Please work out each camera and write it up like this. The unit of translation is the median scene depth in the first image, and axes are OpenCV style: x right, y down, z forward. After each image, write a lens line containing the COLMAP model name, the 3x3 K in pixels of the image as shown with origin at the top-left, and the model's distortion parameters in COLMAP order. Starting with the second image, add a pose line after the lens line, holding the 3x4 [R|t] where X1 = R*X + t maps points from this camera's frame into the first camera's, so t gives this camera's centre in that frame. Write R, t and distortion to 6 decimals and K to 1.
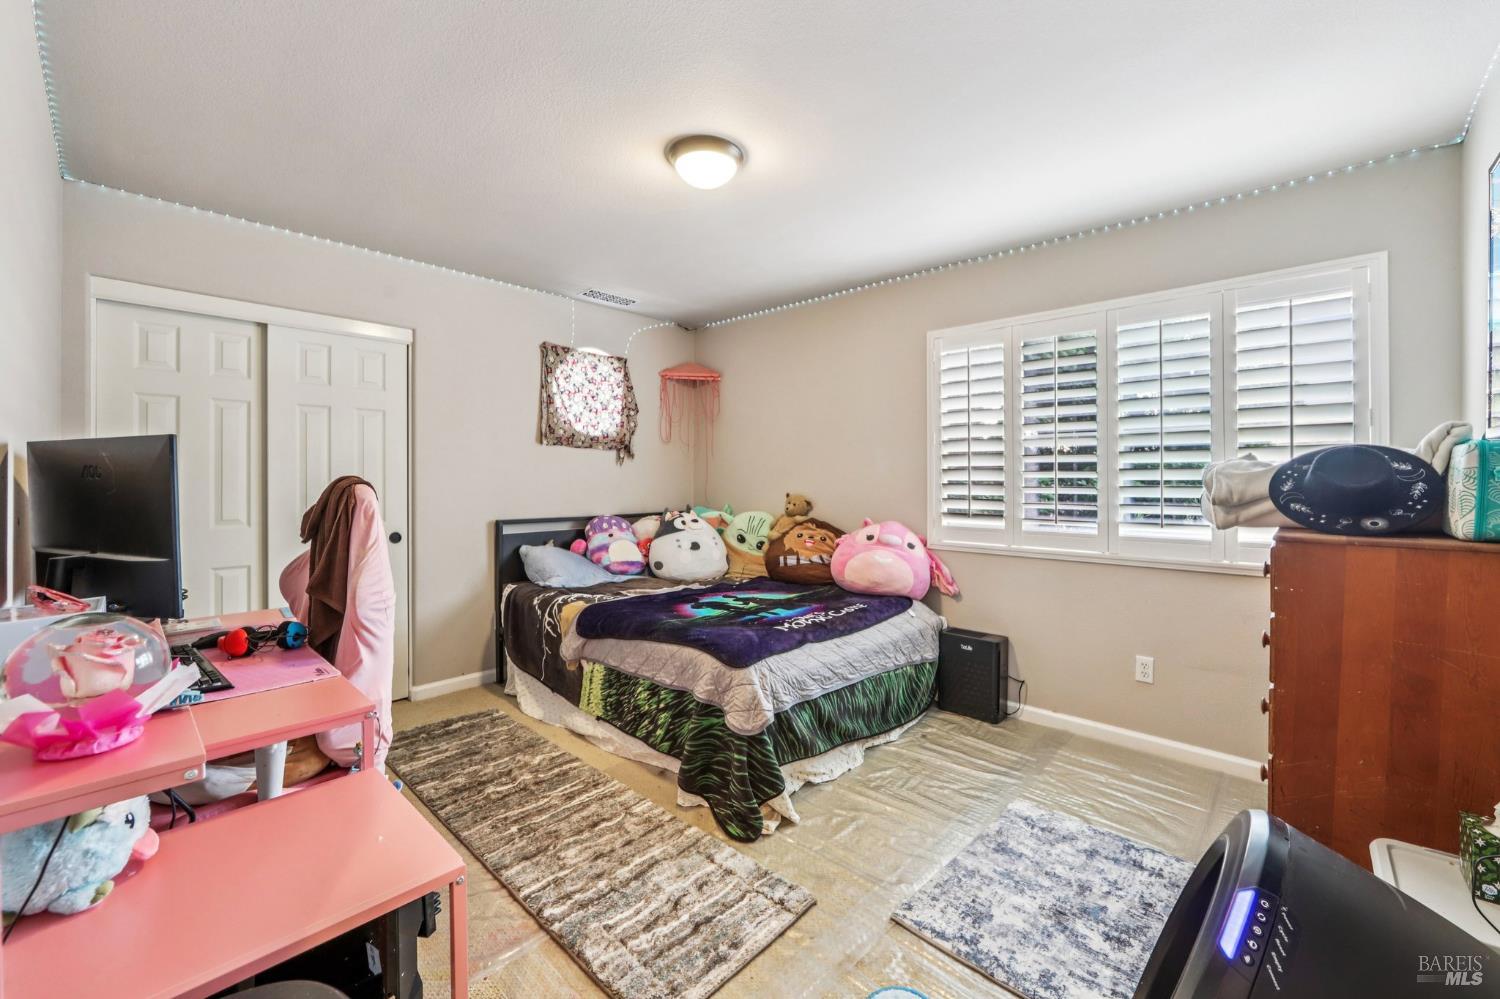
lens RADIAL K [[601.5, 0, 750.7], [0, 601.5, 489.5], [0, 0, 1]] dist [-0.007735, -0.000199]
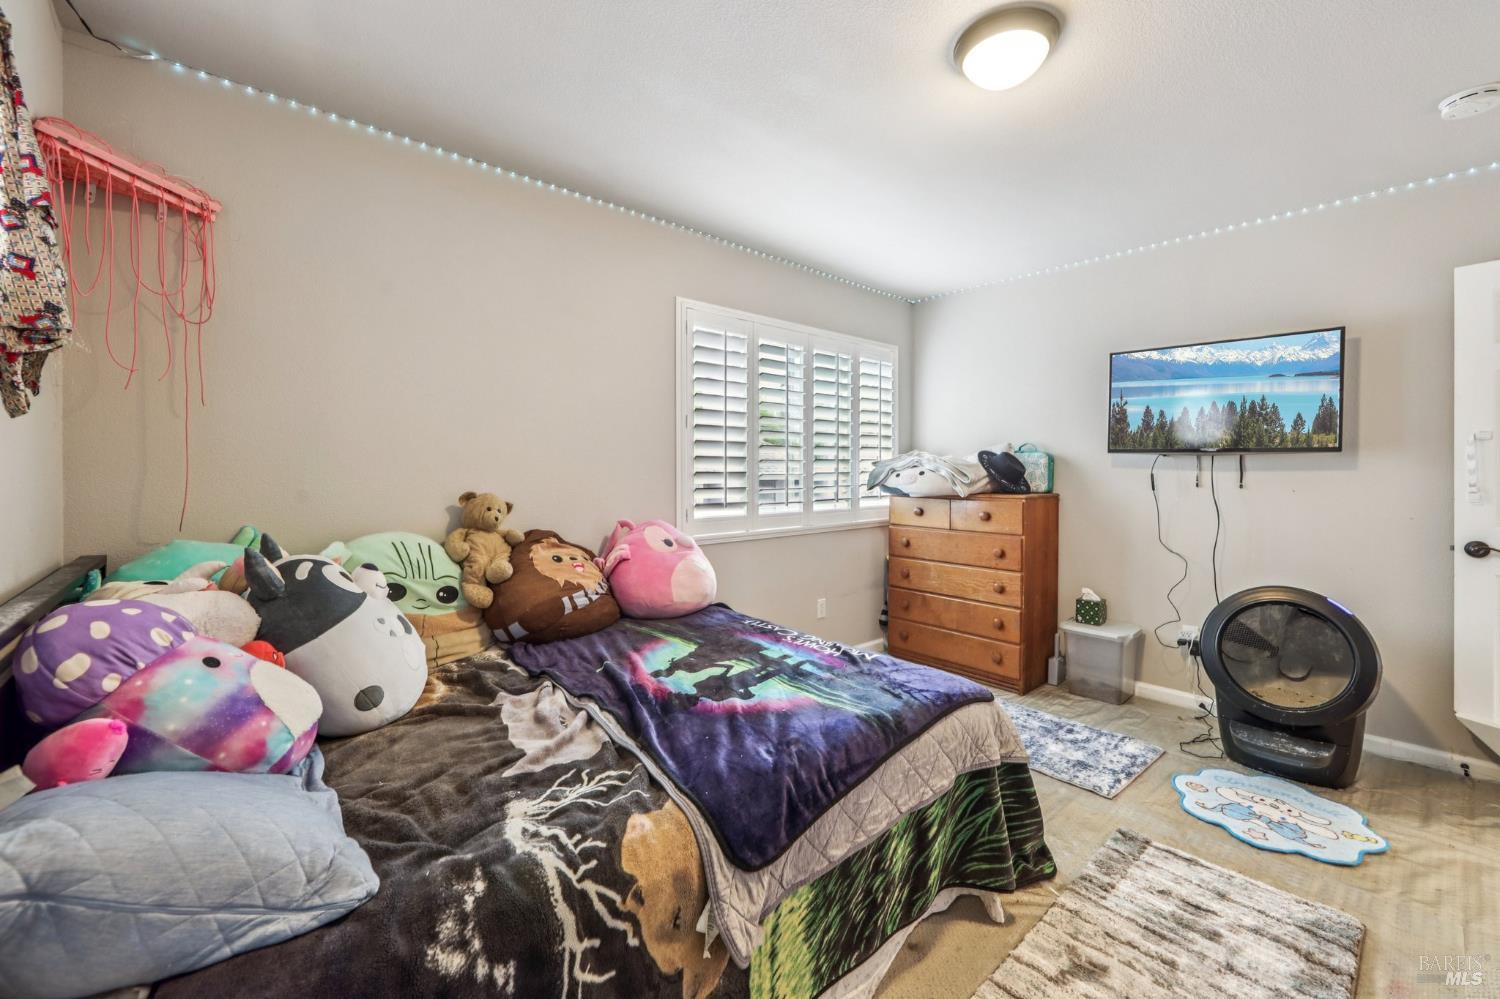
lens RADIAL K [[601.5, 0, 750.7], [0, 601.5, 489.5], [0, 0, 1]] dist [-0.007735, -0.000199]
pose [[0.094660, -0.031712, 0.995004, -0.672113], [0.018099, 0.999382, 0.030130, -0.011759], [-0.995345, 0.015156, 0.095175, 0.982684]]
